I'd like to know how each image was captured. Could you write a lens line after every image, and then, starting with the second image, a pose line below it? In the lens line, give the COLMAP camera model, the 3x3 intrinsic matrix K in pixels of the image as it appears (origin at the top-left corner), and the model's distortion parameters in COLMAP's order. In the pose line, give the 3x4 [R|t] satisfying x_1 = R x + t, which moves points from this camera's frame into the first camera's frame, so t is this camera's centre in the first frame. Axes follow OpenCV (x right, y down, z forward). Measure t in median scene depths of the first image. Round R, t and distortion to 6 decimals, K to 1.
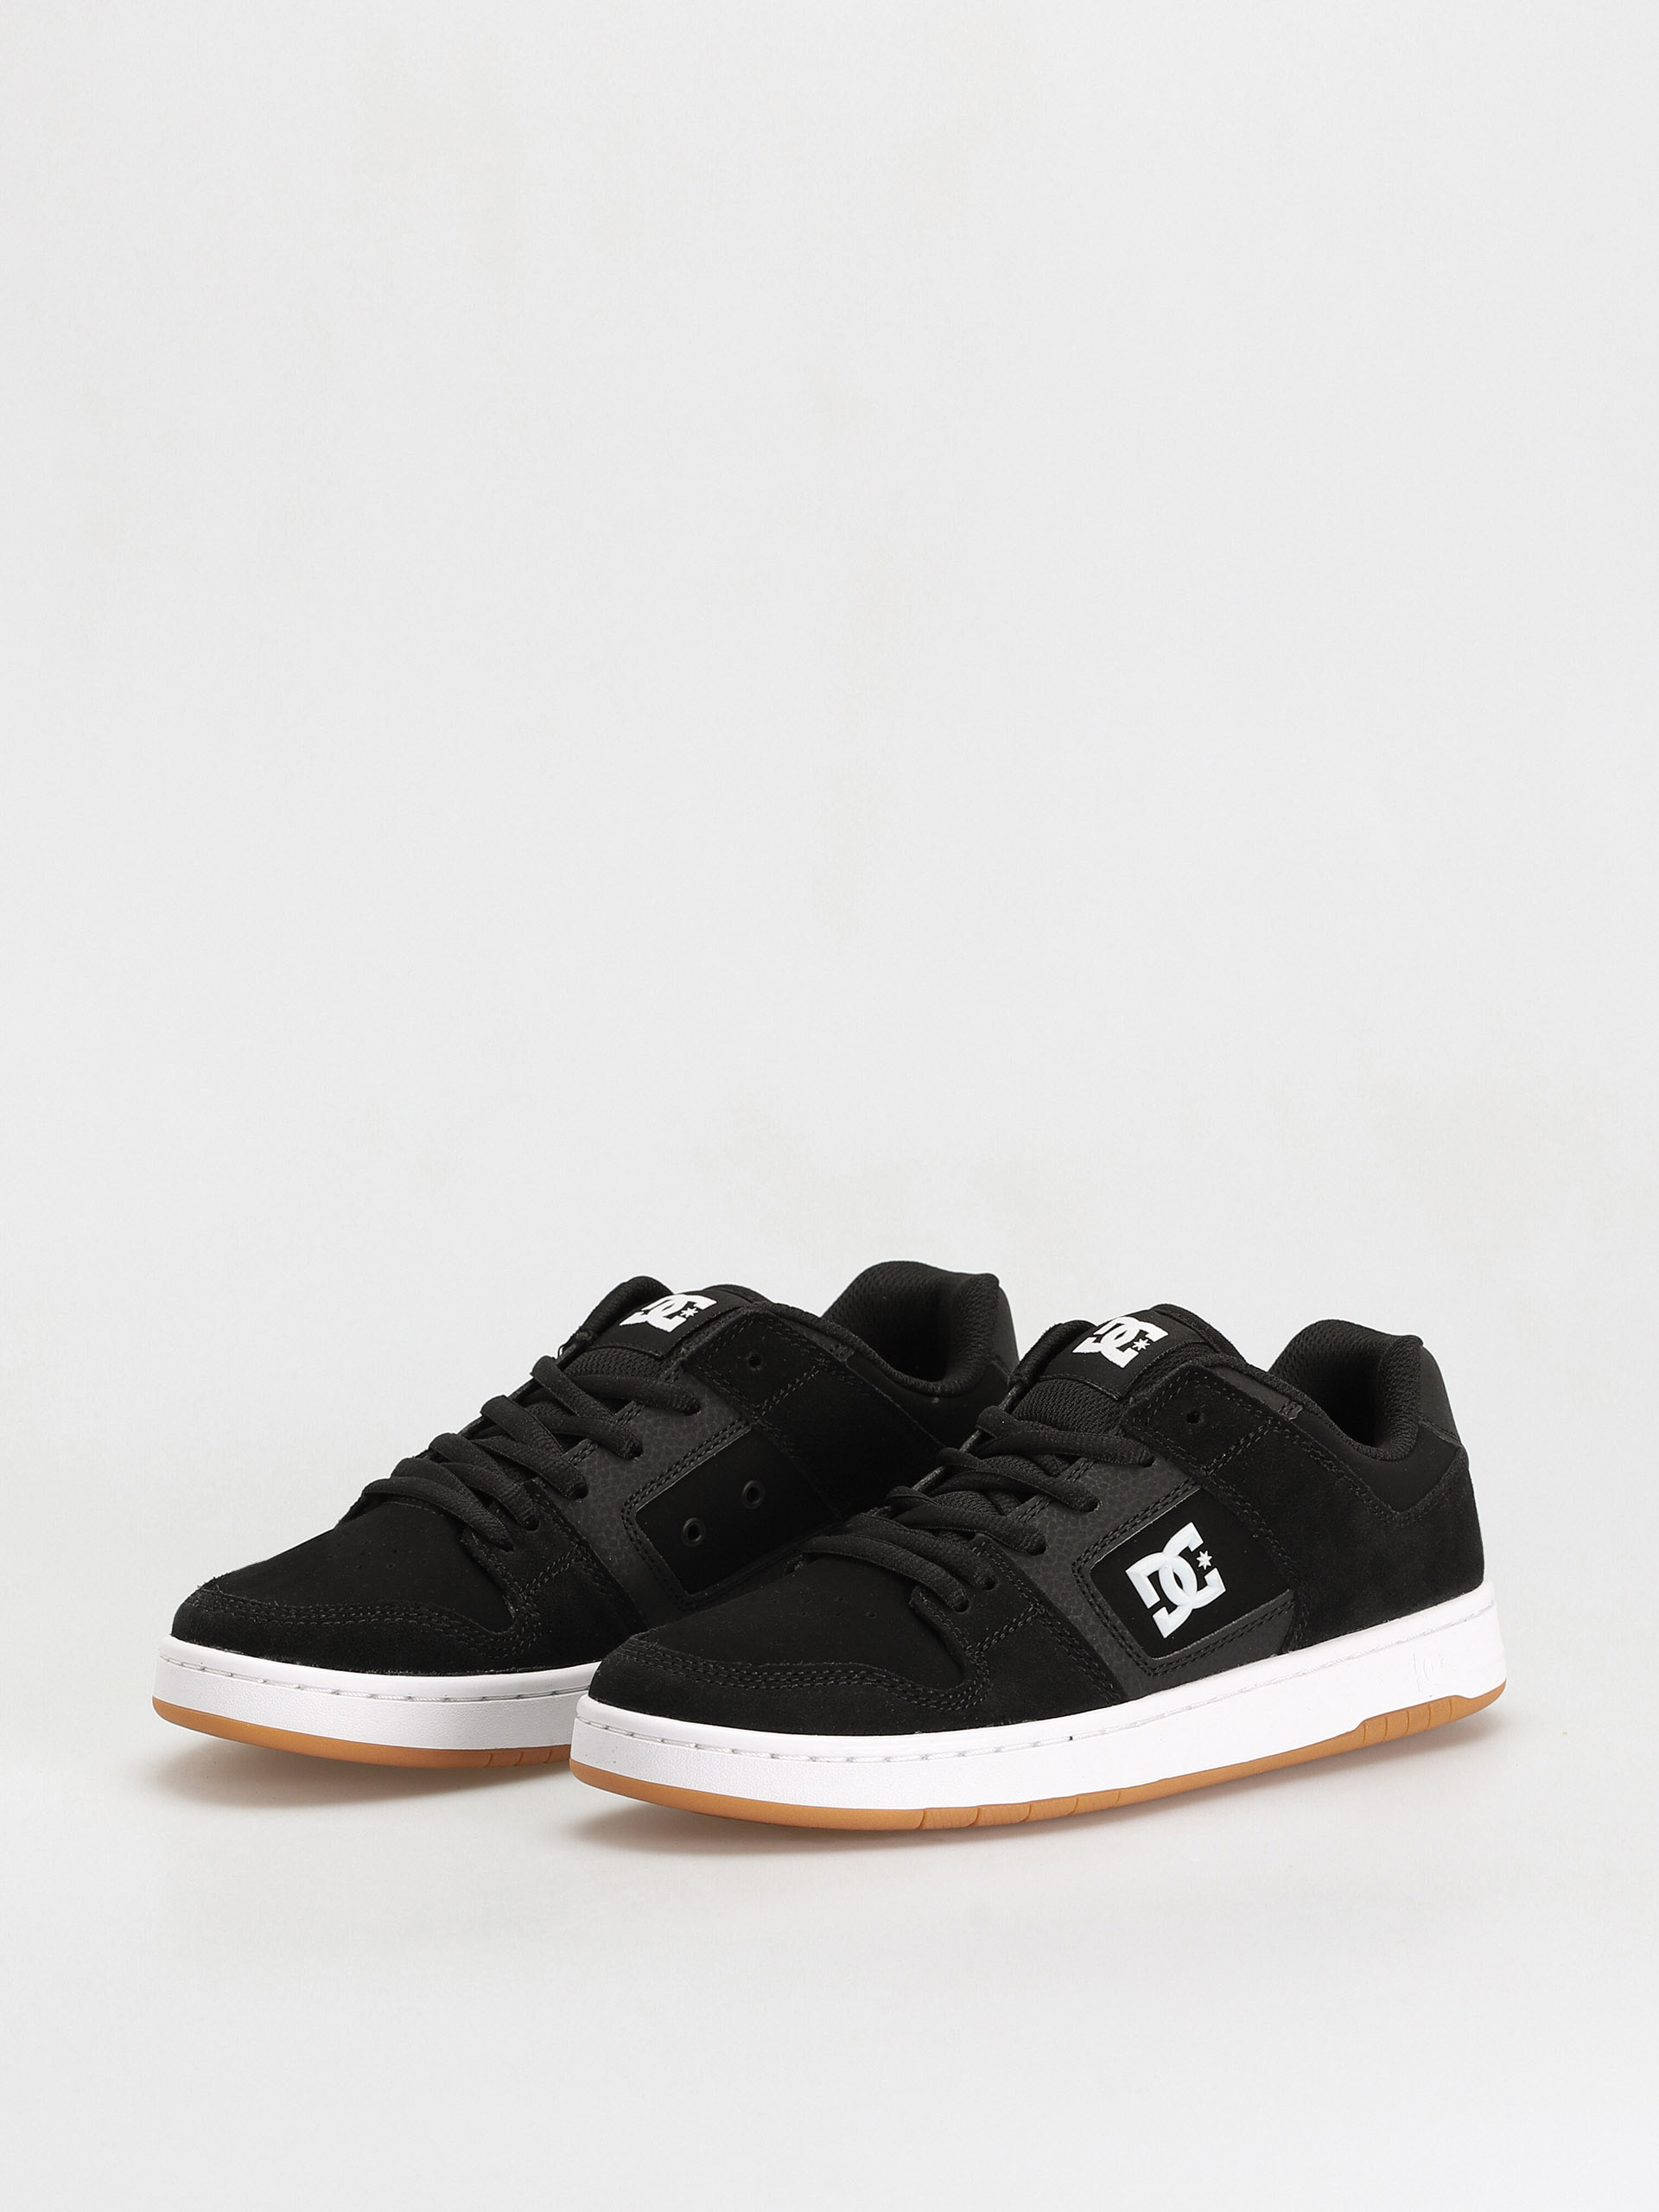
lens RADIAL K [[7355.9, 0, 829.8], [0, 7355.9, 1106.8], [0, 0, 1]] dist [0.131849, 0.000000]
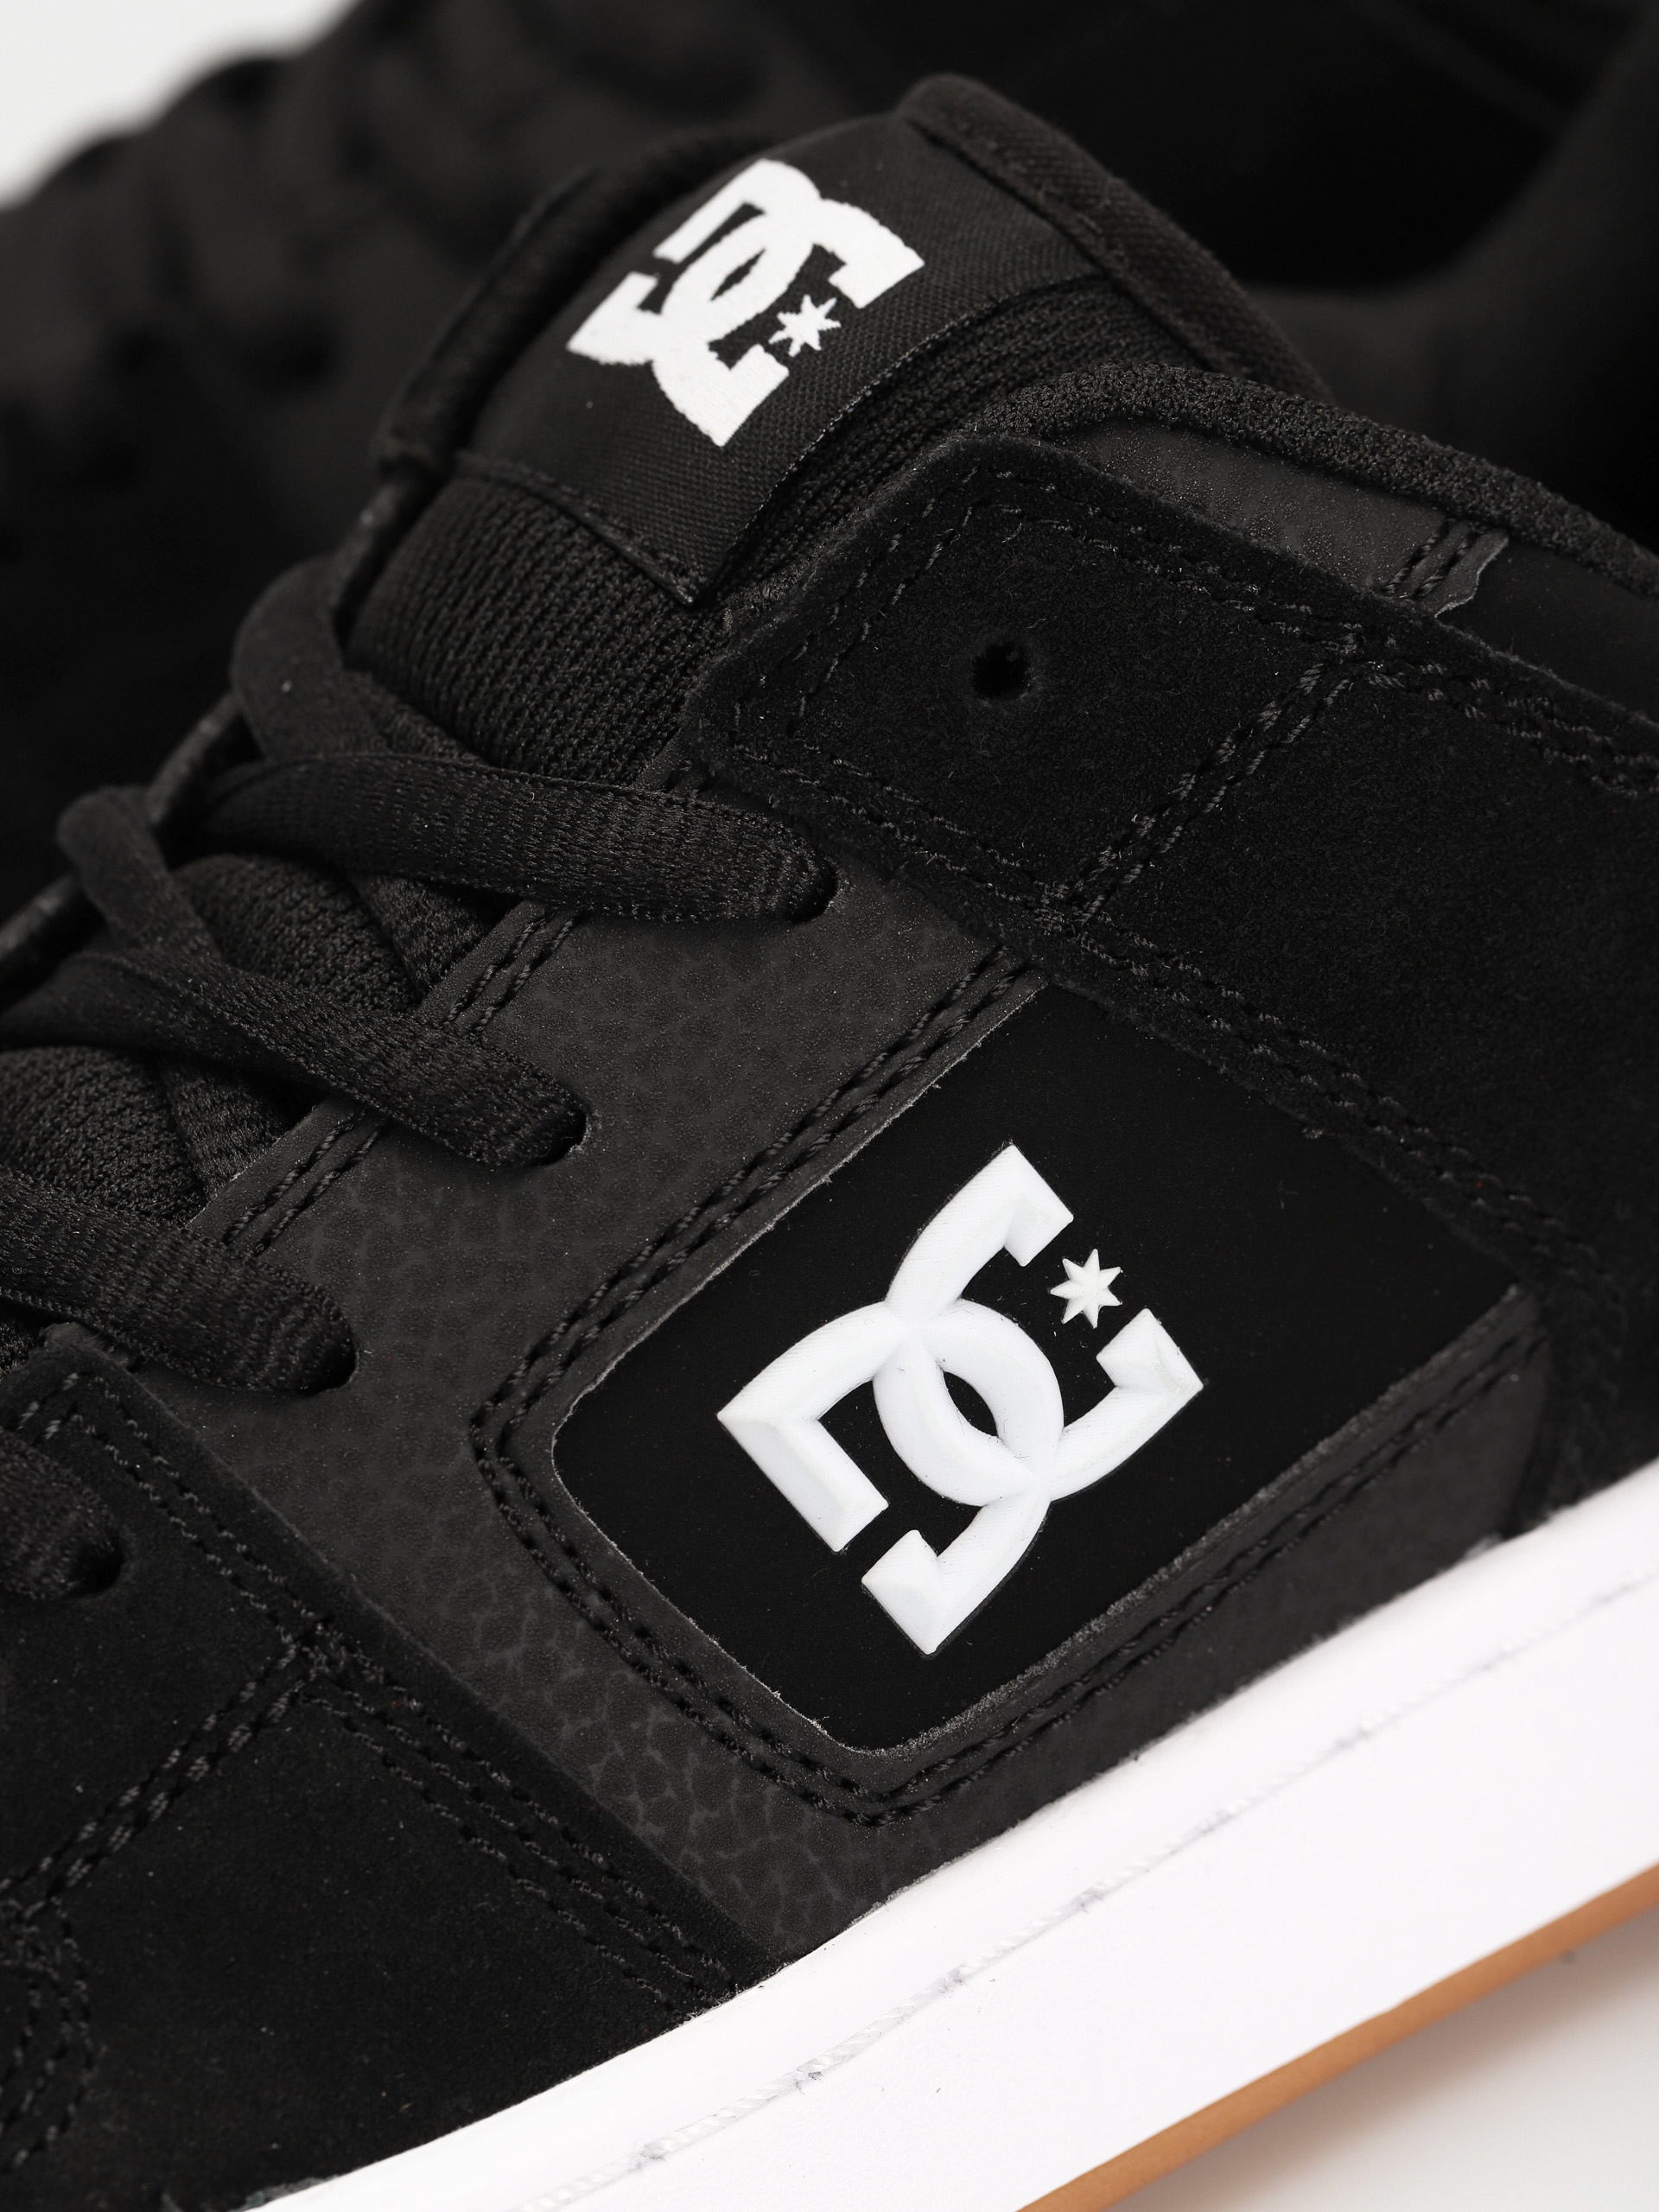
lens RADIAL K [[7355.9, 0, 829.1], [0, 7355.9, 1102.3], [0, 0, 1]] dist [0.131849, 0.000000]
pose [[0.976218, -0.059696, -0.208410, 0.091927], [0.123376, 0.943461, 0.307668, -0.016876], [0.178260, -0.326064, 0.928389, 0.784460]]
